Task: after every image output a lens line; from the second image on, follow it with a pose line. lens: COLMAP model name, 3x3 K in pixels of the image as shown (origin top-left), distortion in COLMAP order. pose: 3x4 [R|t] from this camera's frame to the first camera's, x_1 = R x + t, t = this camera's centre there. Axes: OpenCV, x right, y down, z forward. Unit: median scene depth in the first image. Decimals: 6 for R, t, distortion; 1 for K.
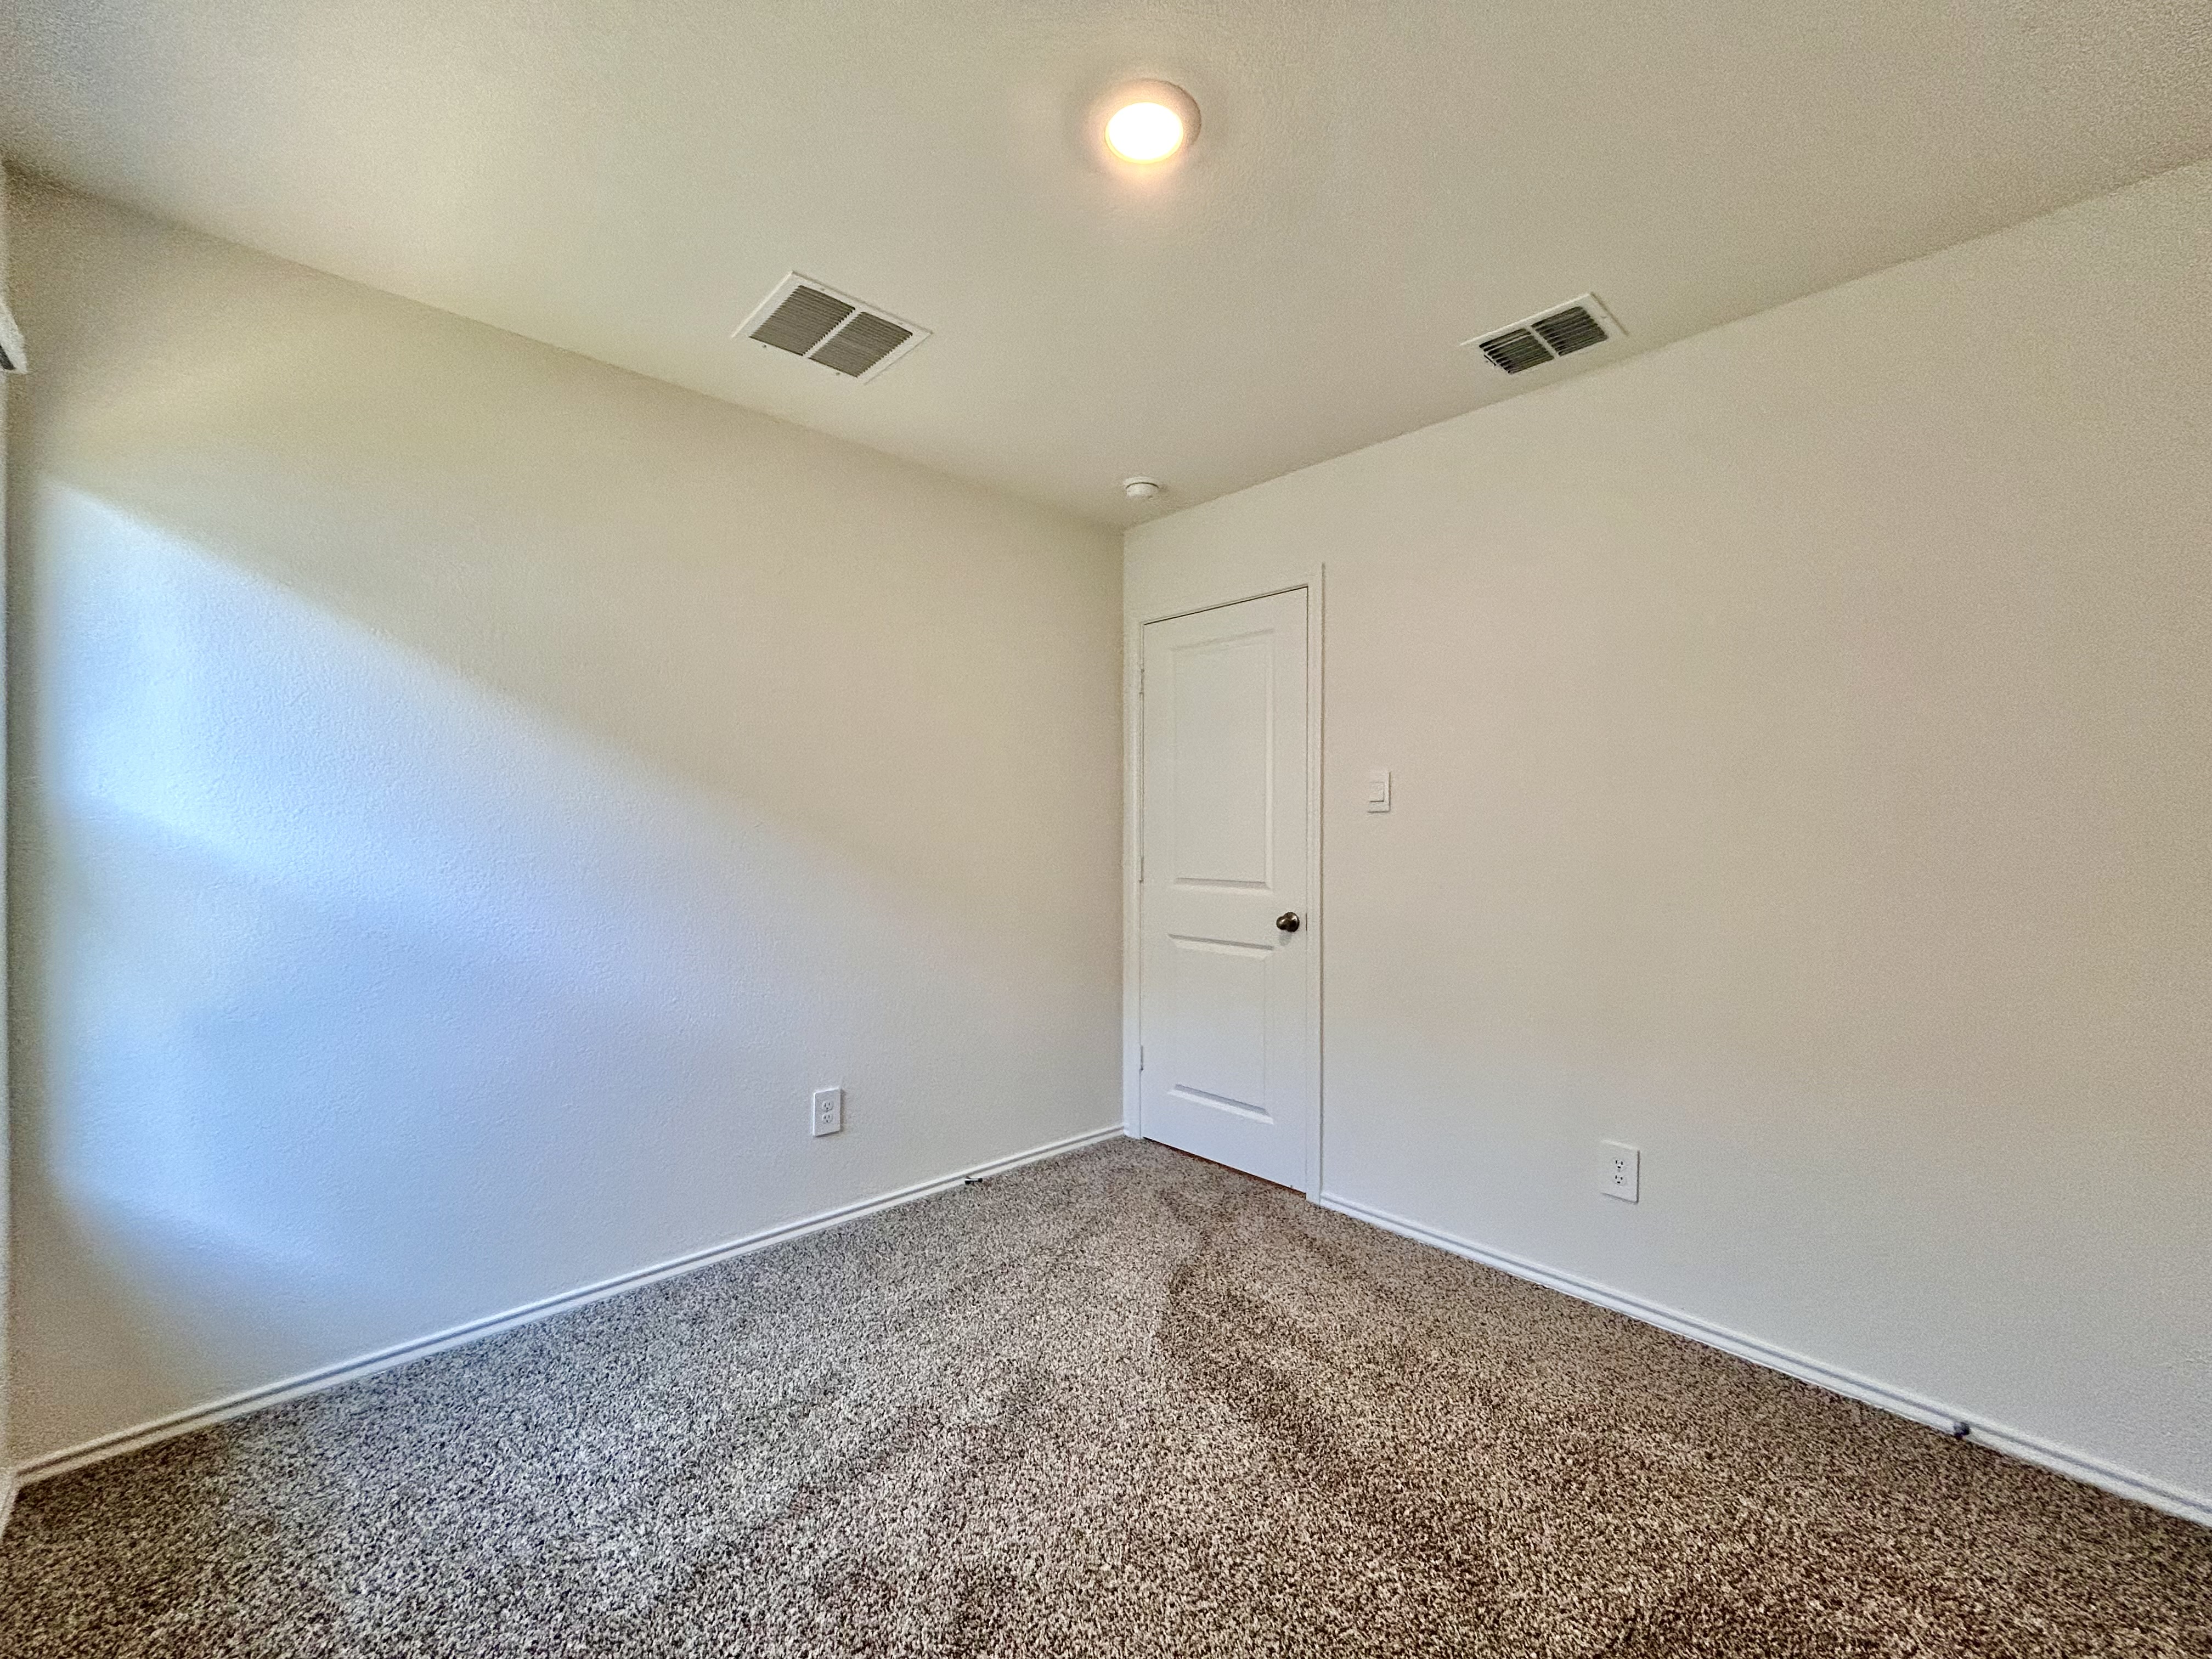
lens RADIAL K [[892.7, 0, 1096.7], [0, 892.7, 829.1], [0, 0, 1]] dist [-0.004385, 0.002123]
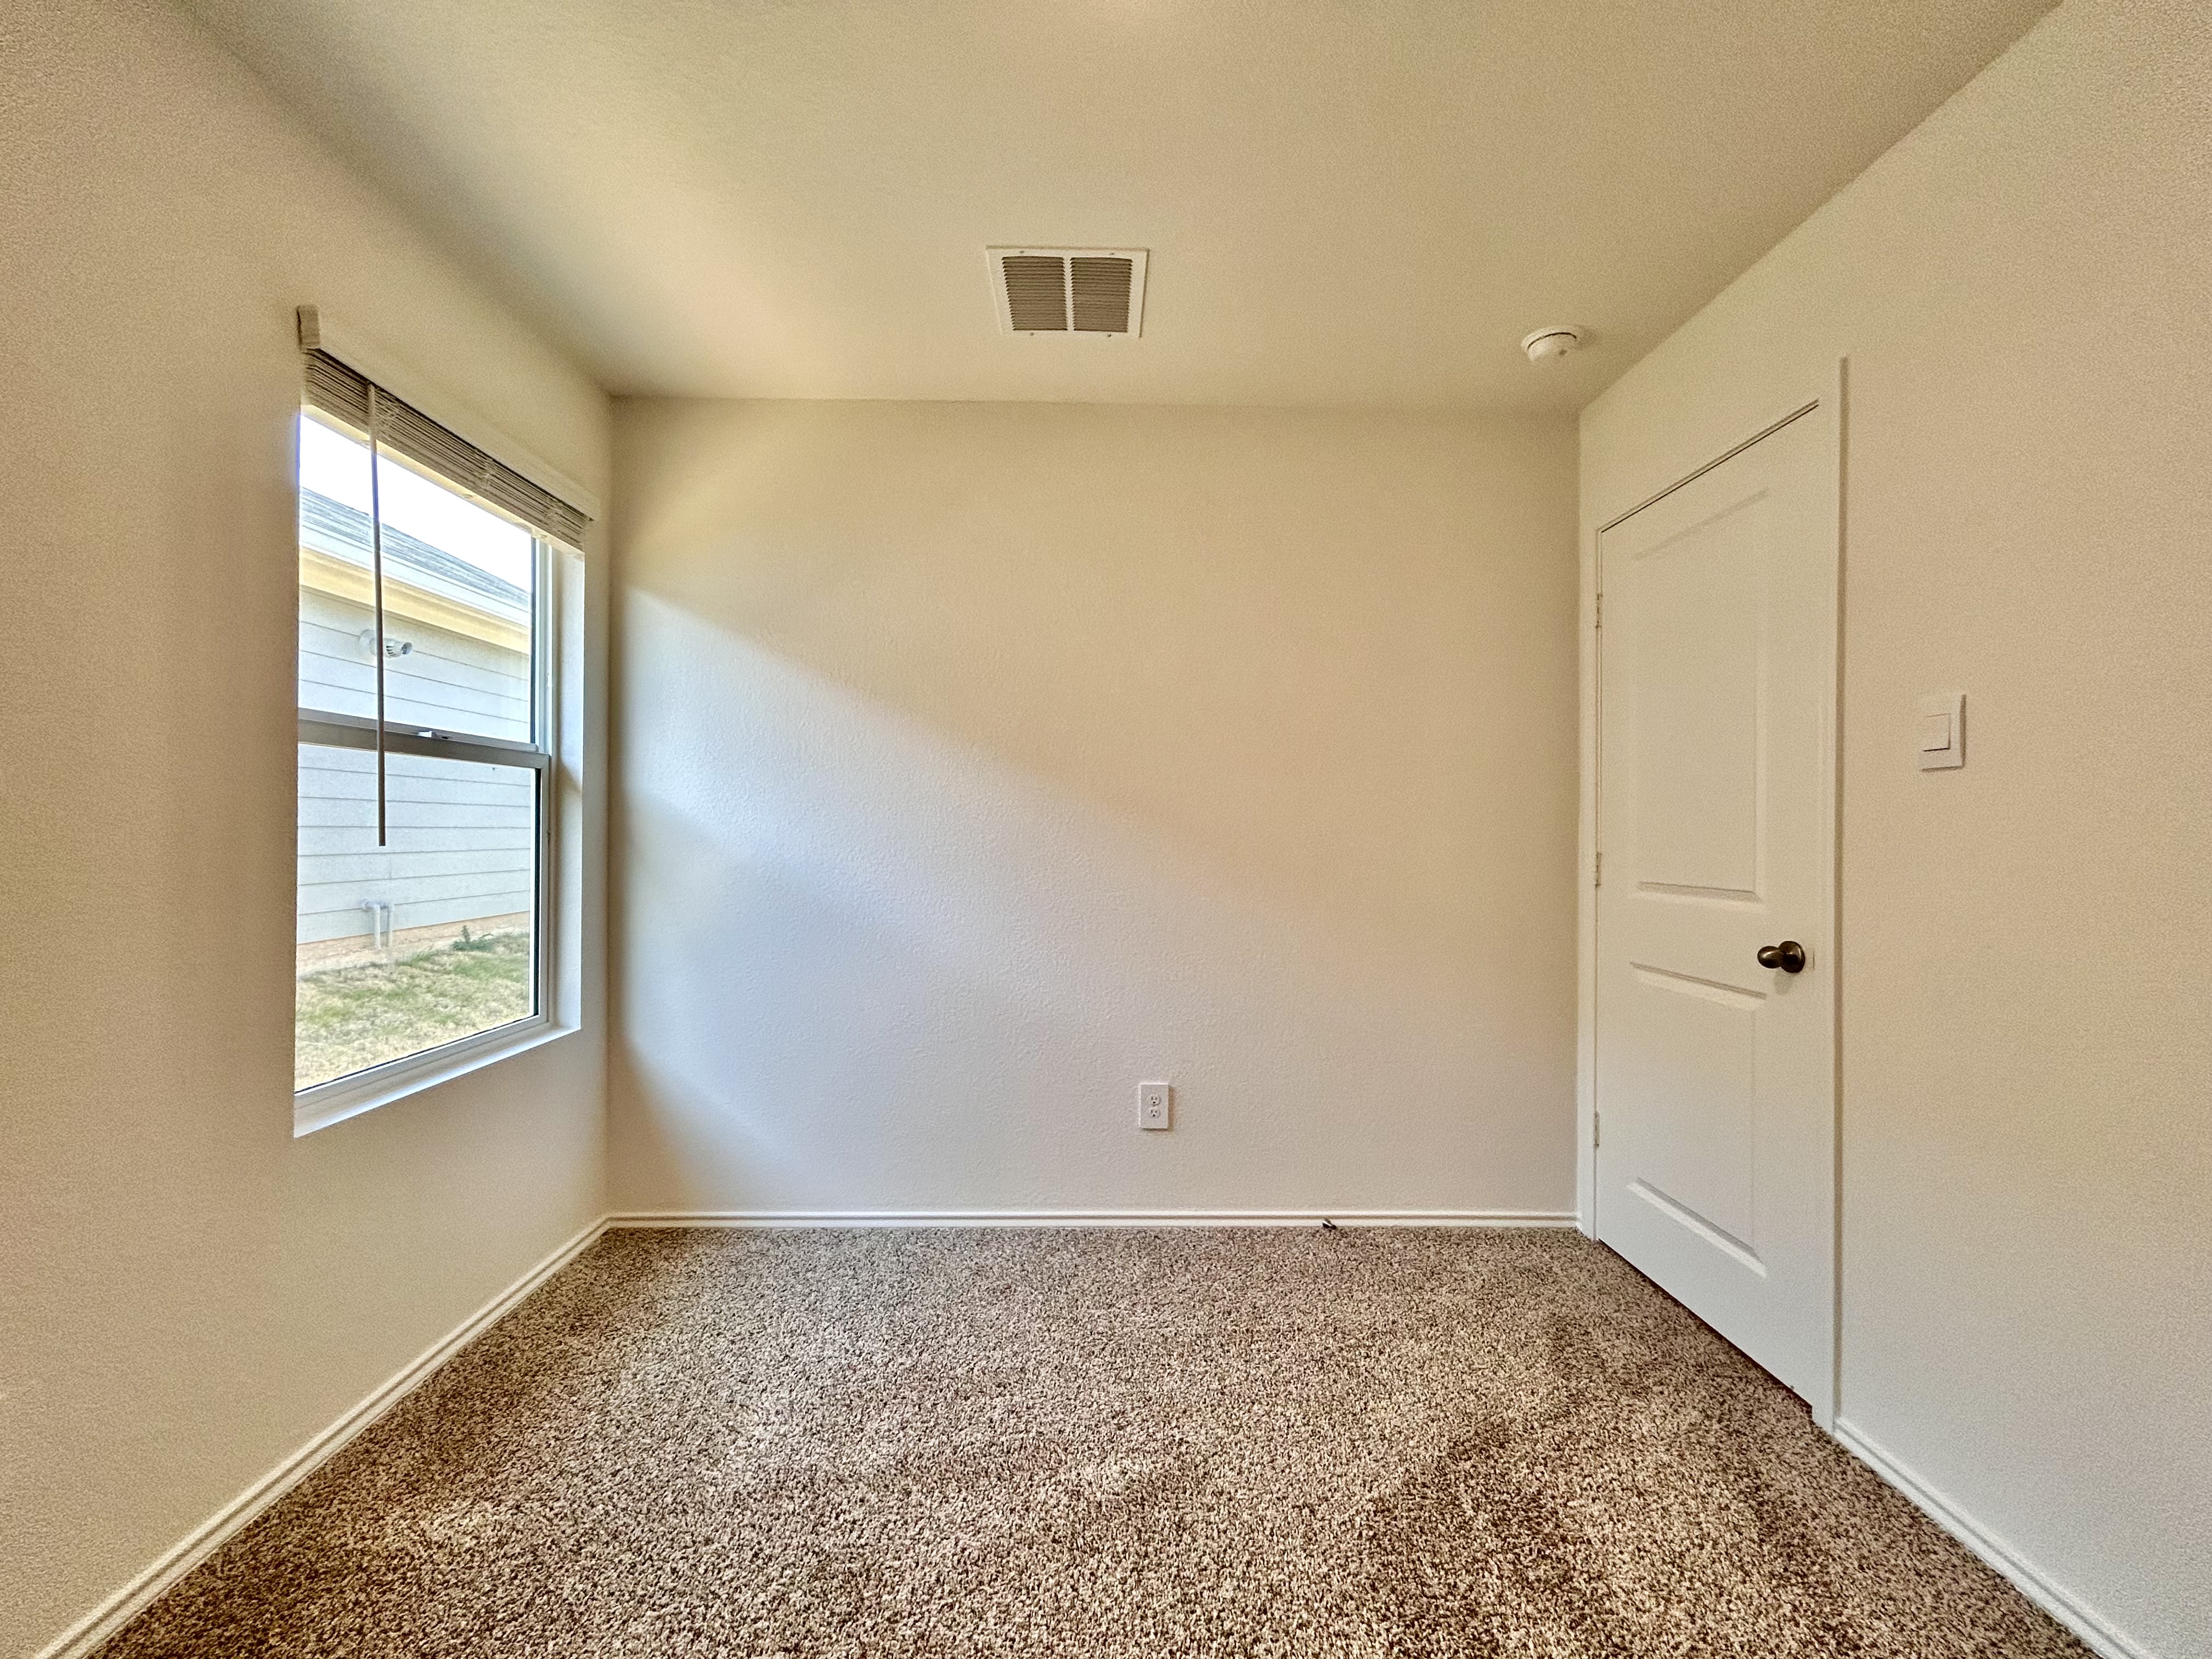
lens RADIAL K [[892.7, 0, 1115.5], [0, 892.7, 828.8], [0, 0, 1]] dist [-0.004385, 0.002123]
pose [[0.744958, -0.000533, -0.667111, 0.292121], [-0.003088, 0.999986, -0.004247, 0.020516], [0.667104, 0.005224, 0.744946, 0.238870]]
